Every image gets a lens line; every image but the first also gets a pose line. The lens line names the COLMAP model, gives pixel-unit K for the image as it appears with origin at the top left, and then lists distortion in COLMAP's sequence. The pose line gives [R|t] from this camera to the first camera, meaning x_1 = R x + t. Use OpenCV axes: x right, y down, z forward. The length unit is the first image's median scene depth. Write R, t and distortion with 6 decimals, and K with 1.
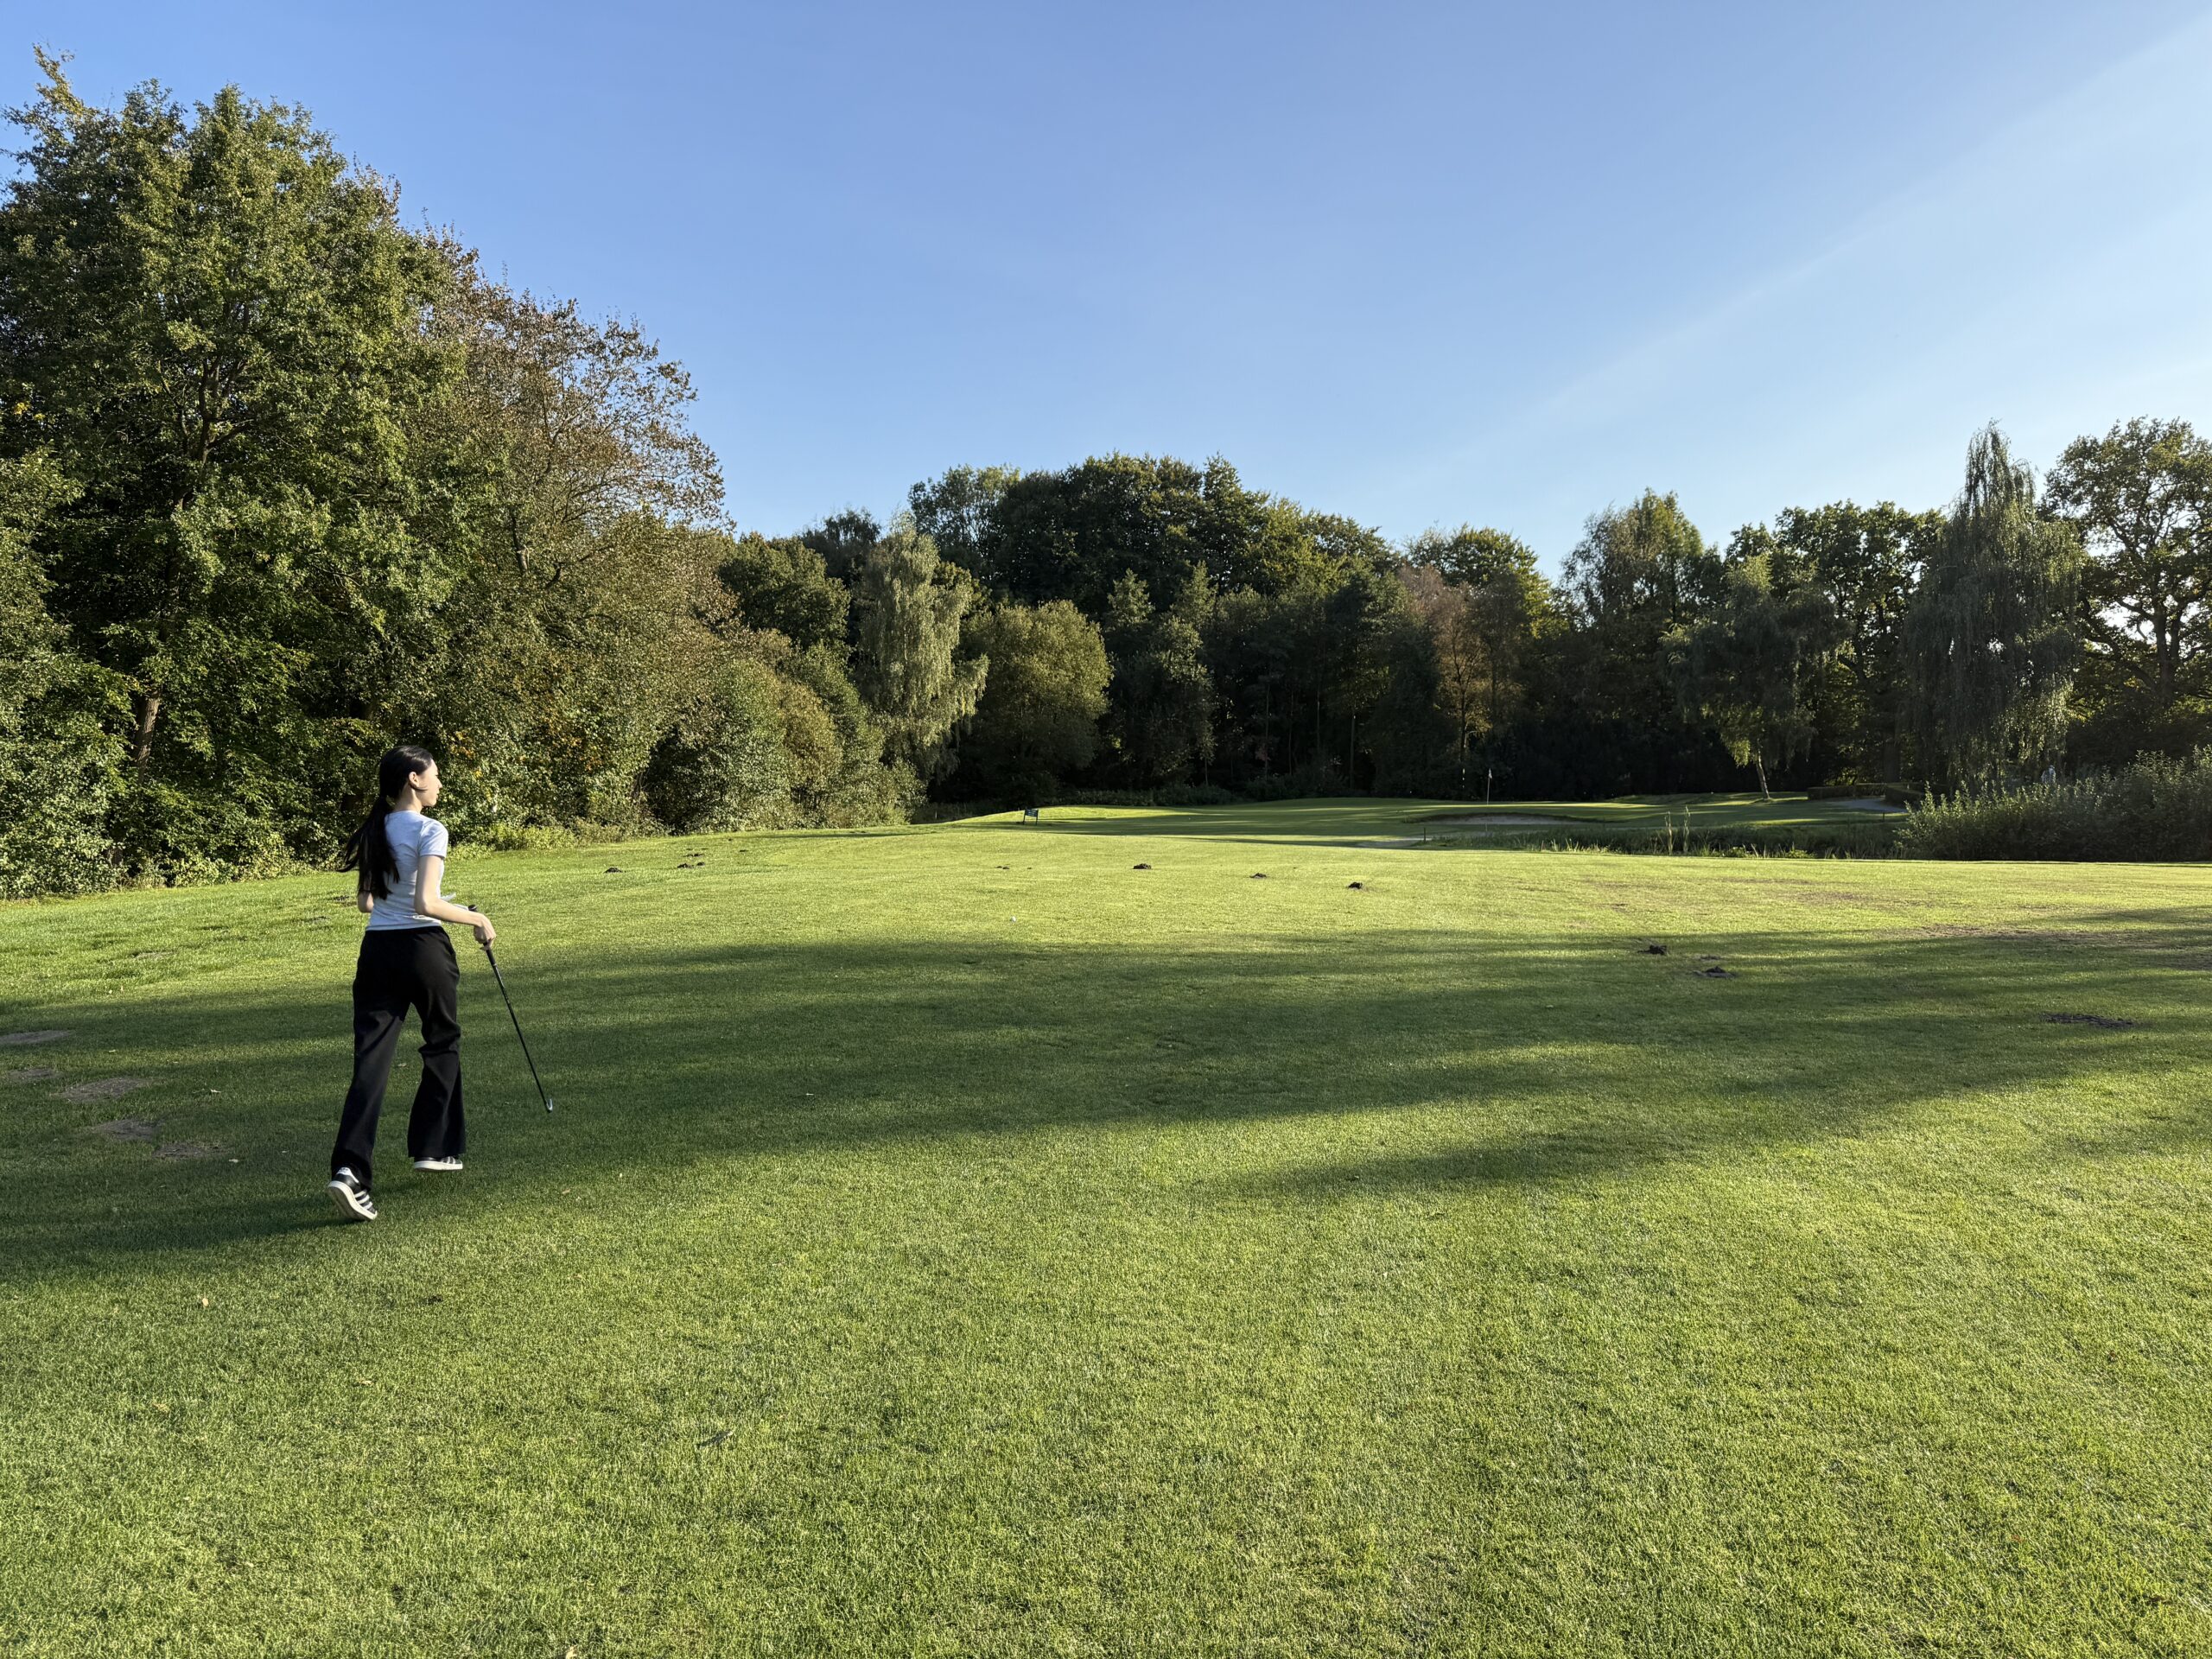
lens RADIAL K [[1292.6, 0, 1113.7], [0, 1292.6, 844.4], [0, 0, 1]] dist [0.036581, -0.037612]
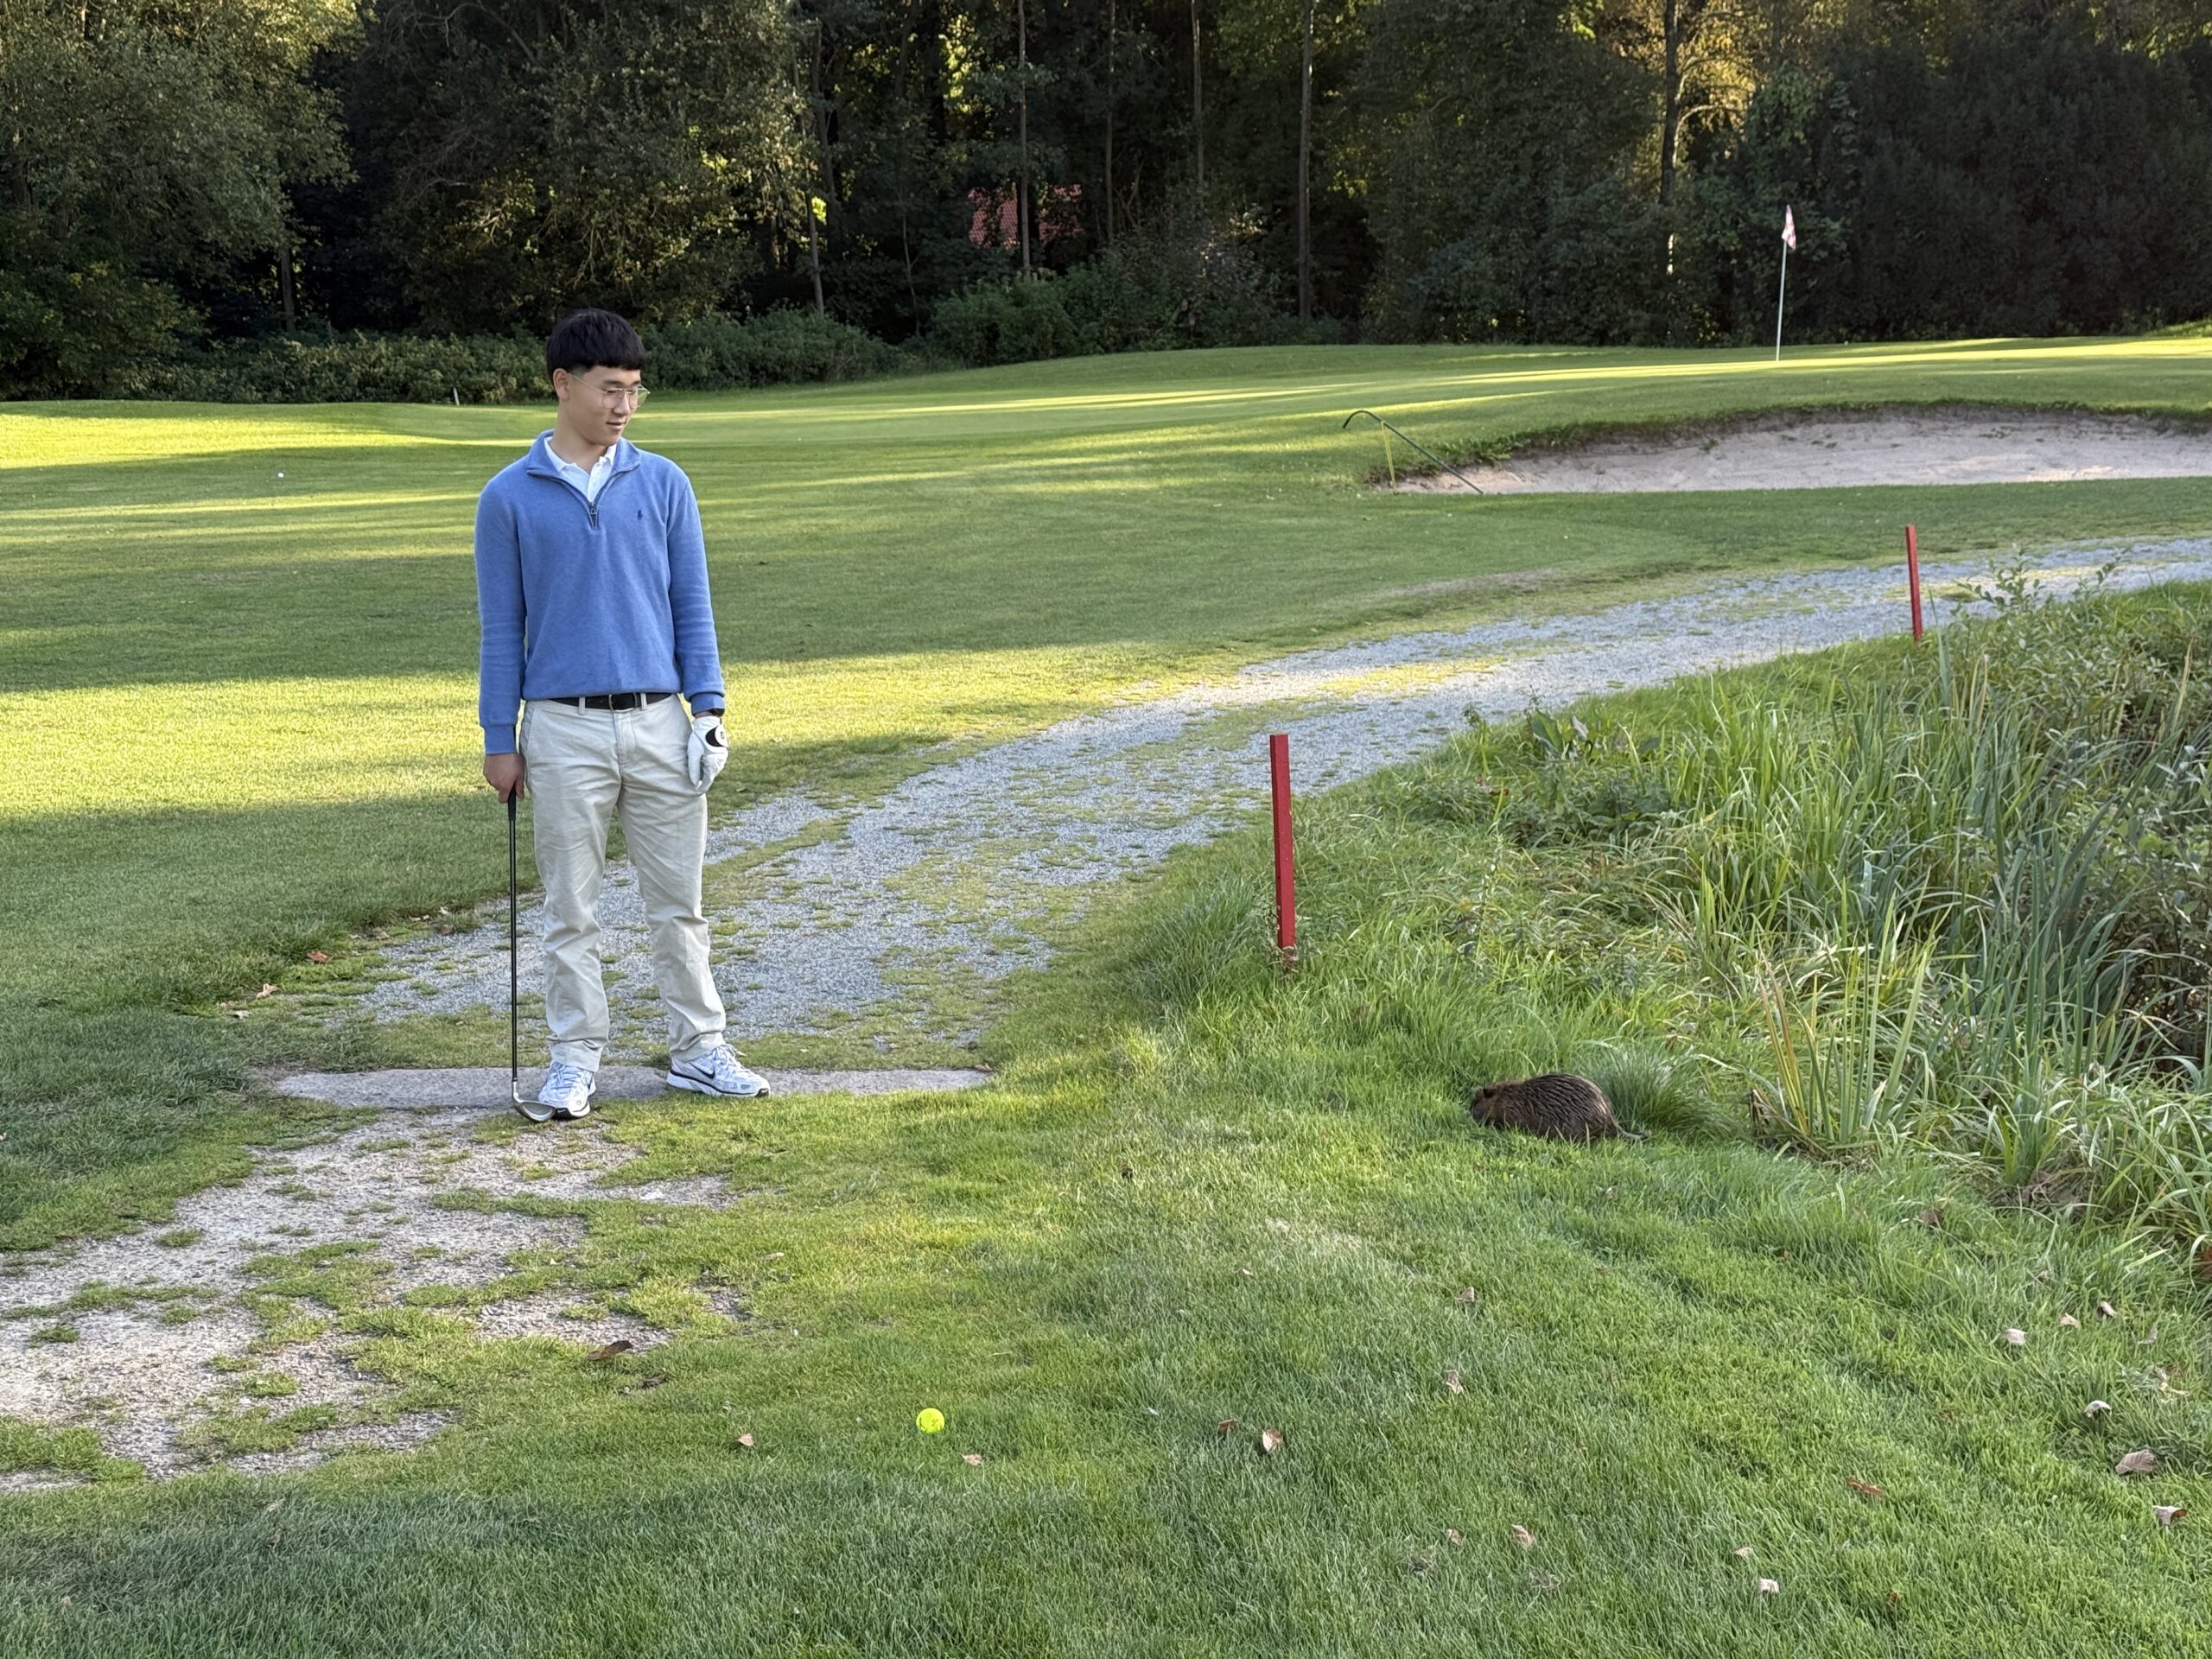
lens RADIAL K [[2637.7, 0, 1106.0], [0, 2637.7, 829.5], [0, 0, 1]] dist [0.049933, -0.028290]
pose [[0.997536, -0.036787, 0.059732, 0.102701], [0.028025, 0.989555, 0.141409, -0.013651], [-0.064310, -0.139386, 0.988148, 0.400921]]
